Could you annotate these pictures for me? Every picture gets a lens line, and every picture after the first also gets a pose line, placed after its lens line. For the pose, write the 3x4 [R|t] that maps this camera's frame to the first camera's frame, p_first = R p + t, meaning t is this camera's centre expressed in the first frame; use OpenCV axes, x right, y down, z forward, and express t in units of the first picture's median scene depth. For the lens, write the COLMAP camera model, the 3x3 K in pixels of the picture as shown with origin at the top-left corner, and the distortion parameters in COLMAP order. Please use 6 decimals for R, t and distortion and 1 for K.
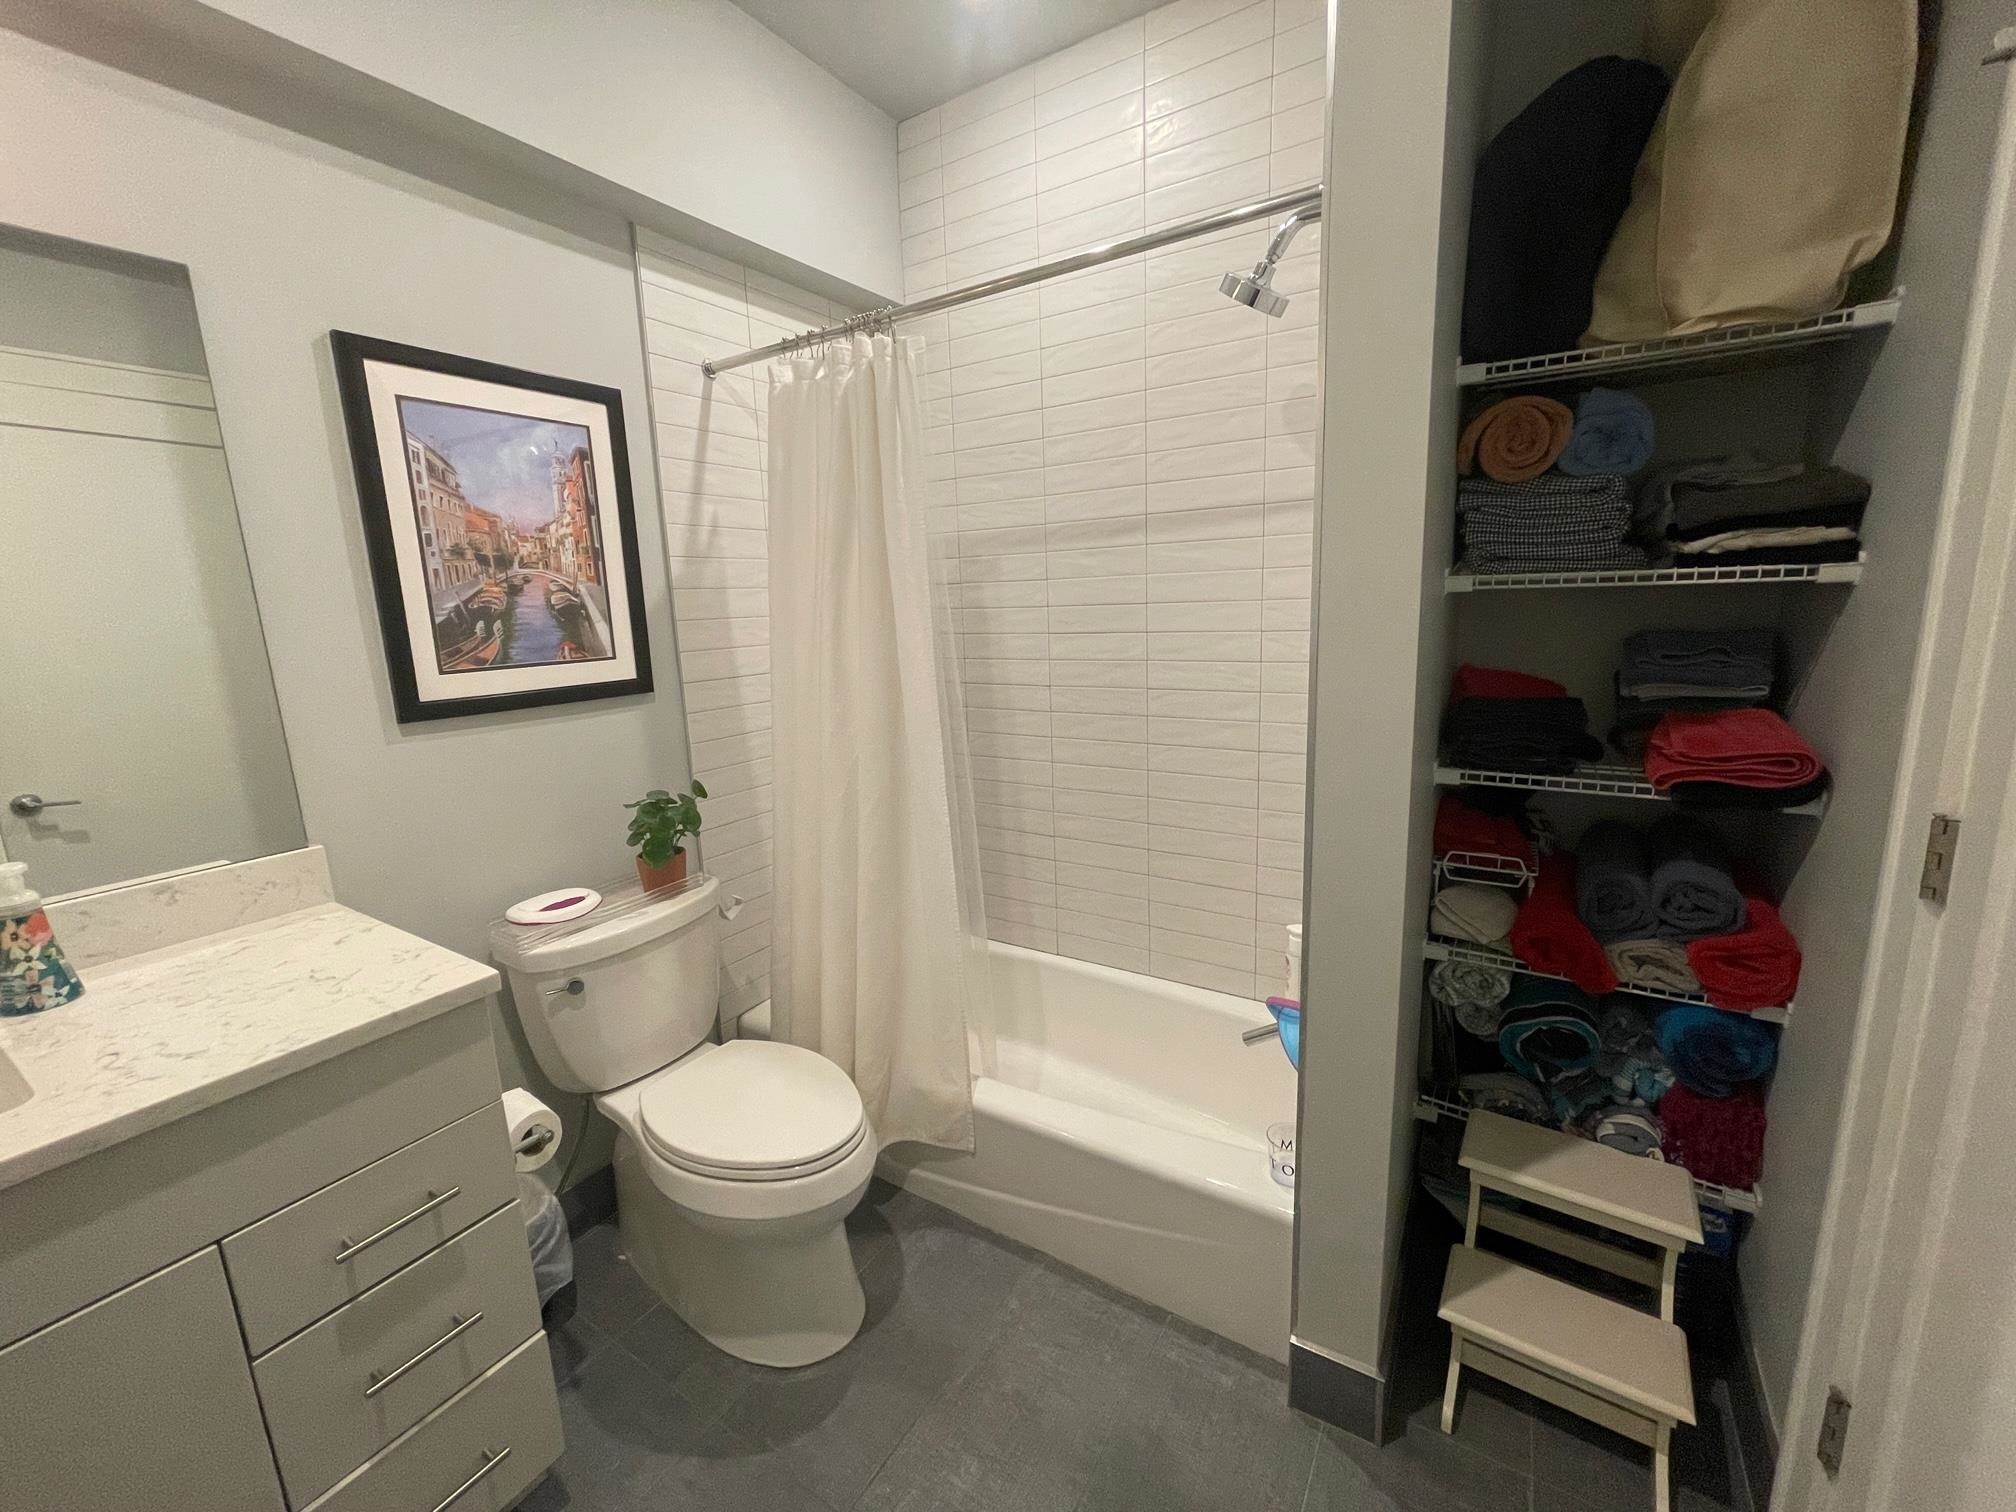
lens RADIAL K [[814.0, 0, 1010.2], [0, 814.0, 751.2], [0, 0, 1]] dist [-0.007969, 0.000810]
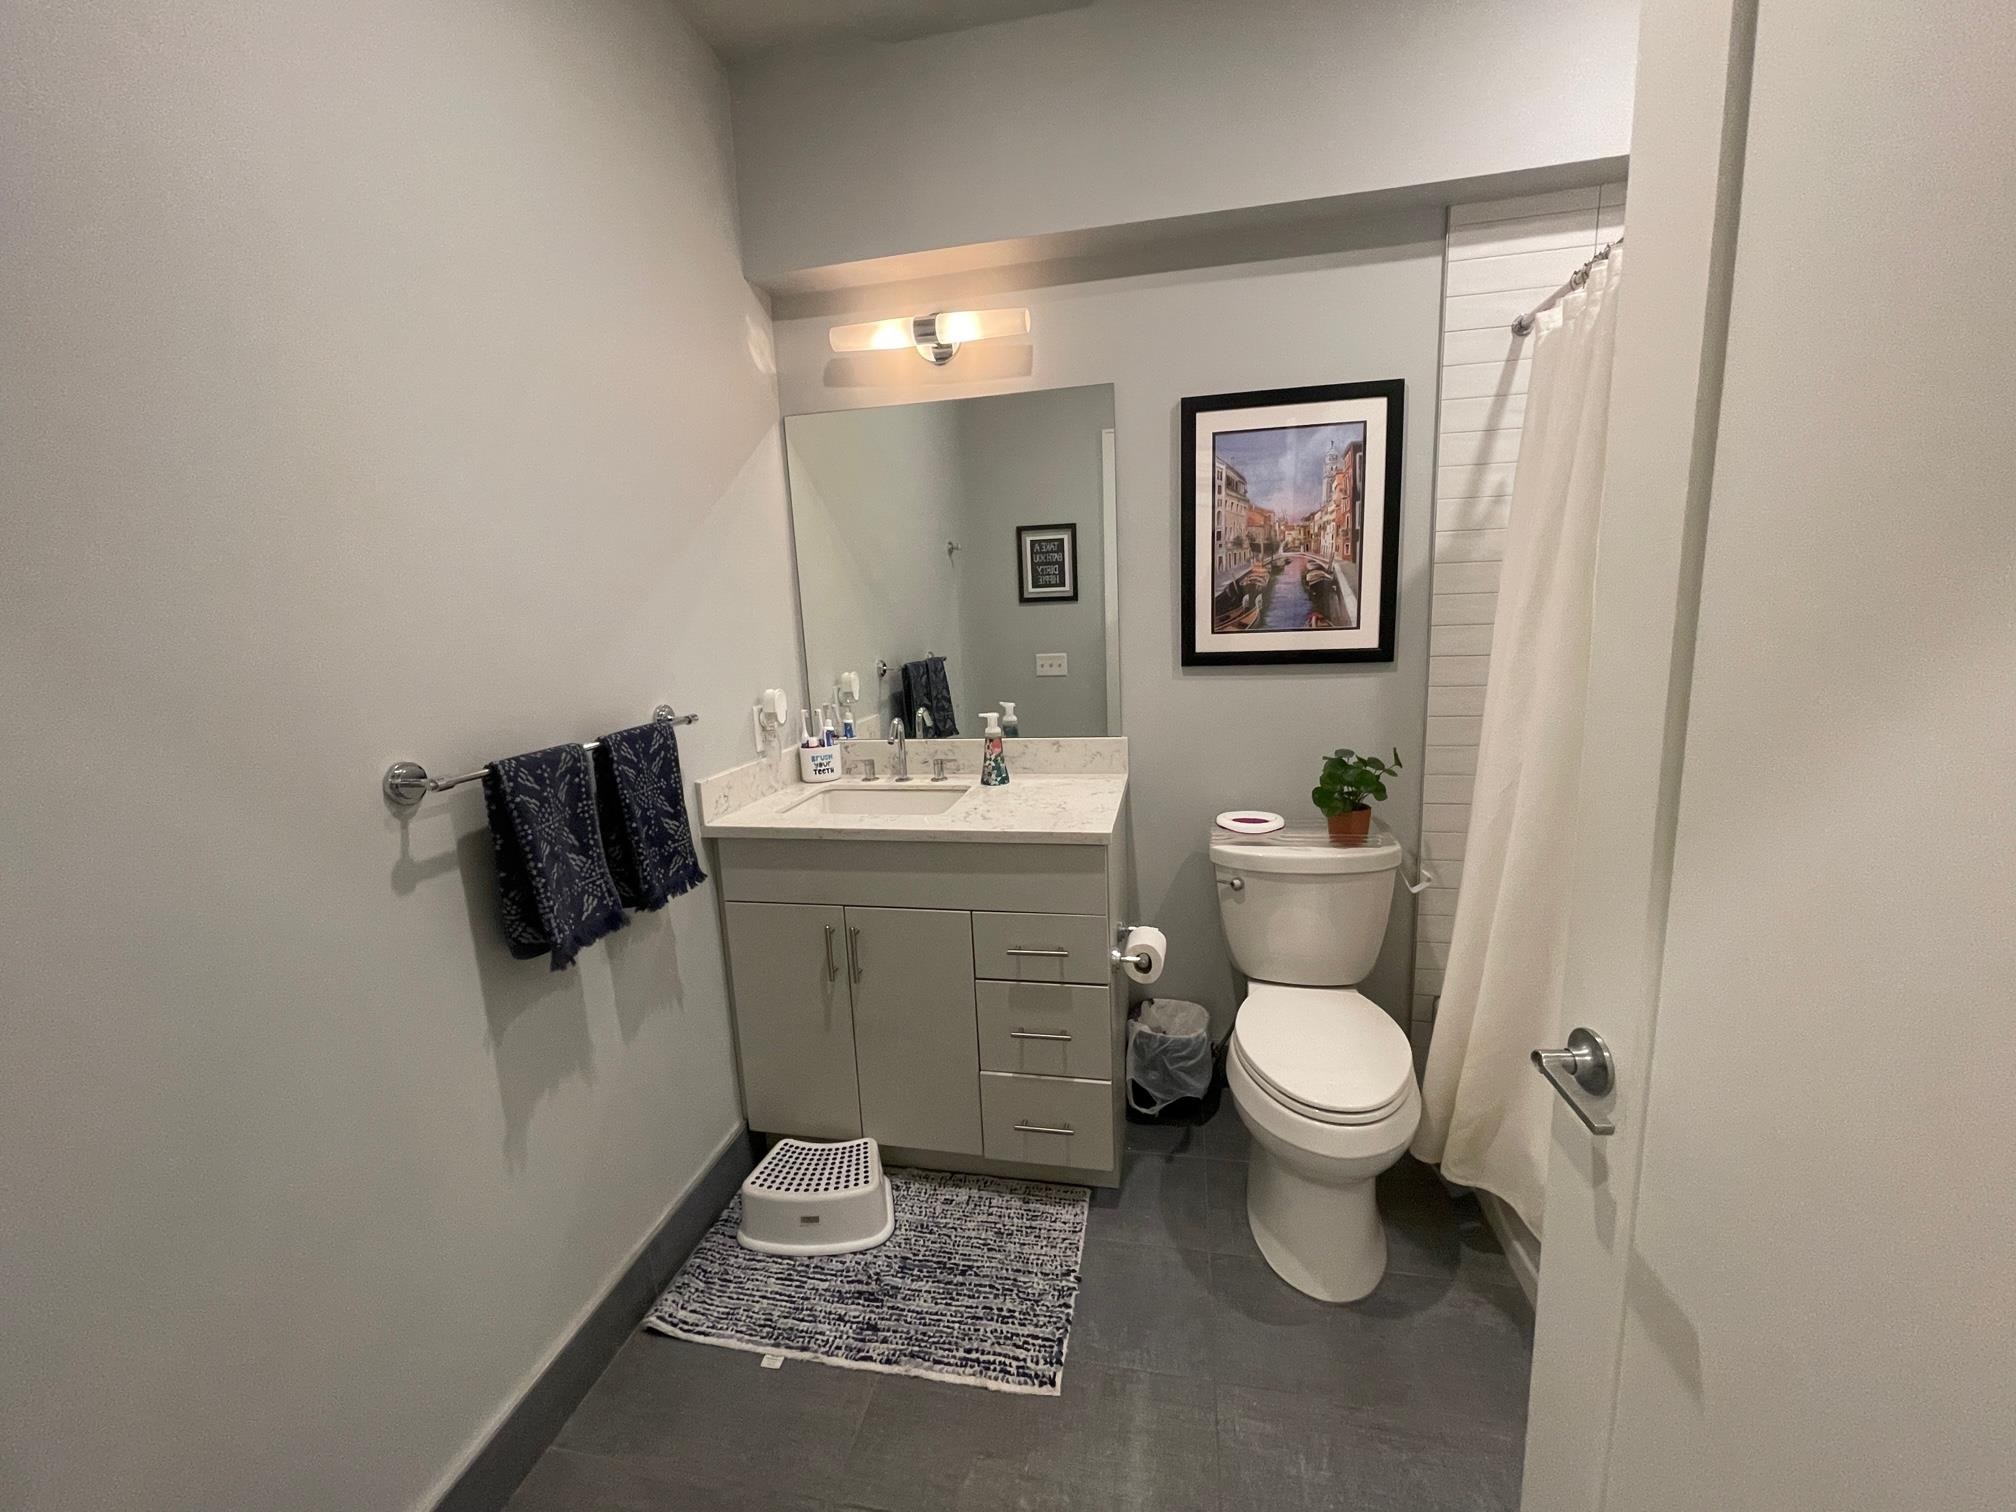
lens RADIAL K [[814.0, 0, 1005.1], [0, 814.0, 756.4], [0, 0, 1]] dist [-0.007969, 0.000810]
pose [[0.345905, 0.189245, -0.918986, 0.439616], [-0.145928, 0.978380, 0.146549, -0.037766], [0.926852, 0.083414, 0.366043, 0.166260]]
